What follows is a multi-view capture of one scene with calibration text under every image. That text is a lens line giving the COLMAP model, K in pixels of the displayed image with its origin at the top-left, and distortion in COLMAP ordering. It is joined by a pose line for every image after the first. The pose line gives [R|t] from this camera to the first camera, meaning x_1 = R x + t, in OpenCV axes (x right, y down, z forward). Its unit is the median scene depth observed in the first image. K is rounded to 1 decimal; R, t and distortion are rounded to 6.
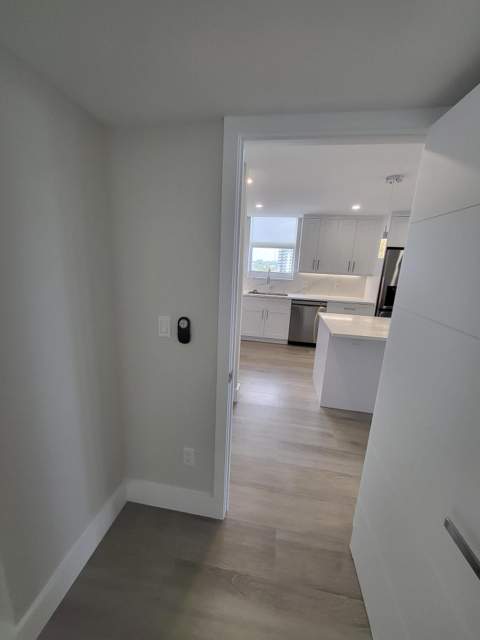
lens RADIAL K [[254.2, 0, 239.4], [0, 254.2, 319.6], [0, 0, 1]] dist [-0.000029, -0.000492]
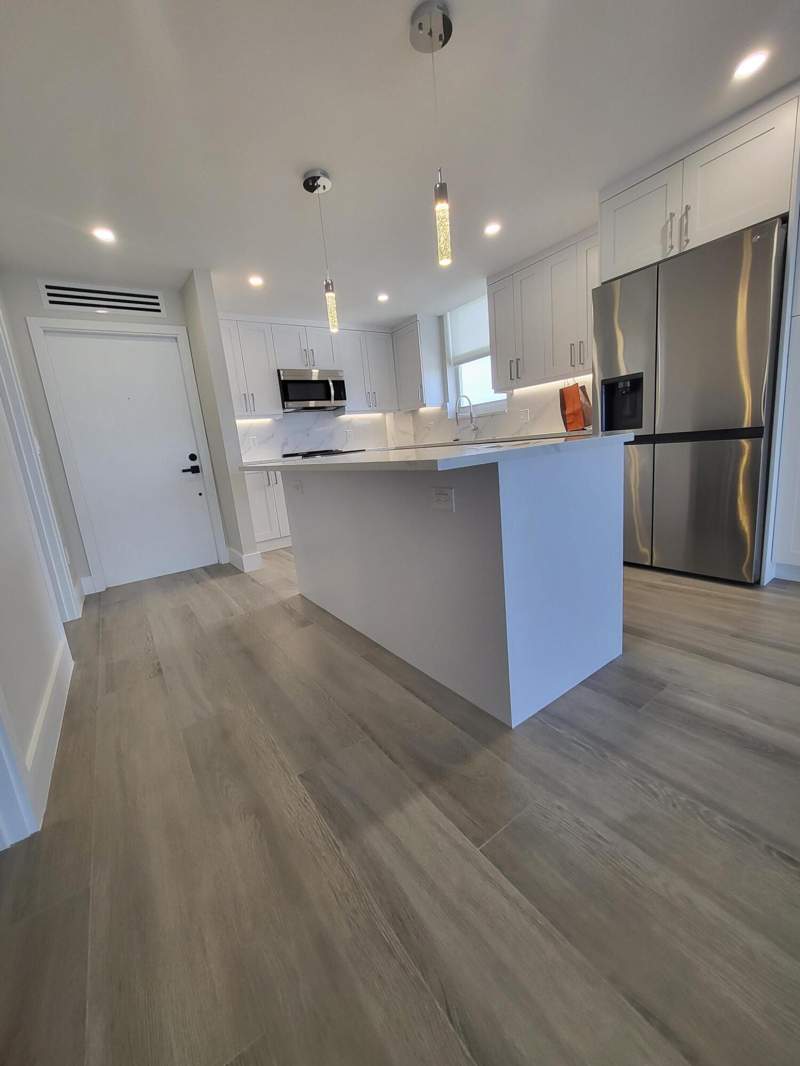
lens RADIAL K [[423.4, 0, 399.4], [0, 423.4, 529.5], [0, 0, 1]] dist [-0.000029, -0.000492]
pose [[0.666579, 0.039915, -0.744365, 0.959509], [-0.048353, 0.998778, 0.010258, 0.121099], [0.743865, 0.029155, 0.667694, 0.359436]]
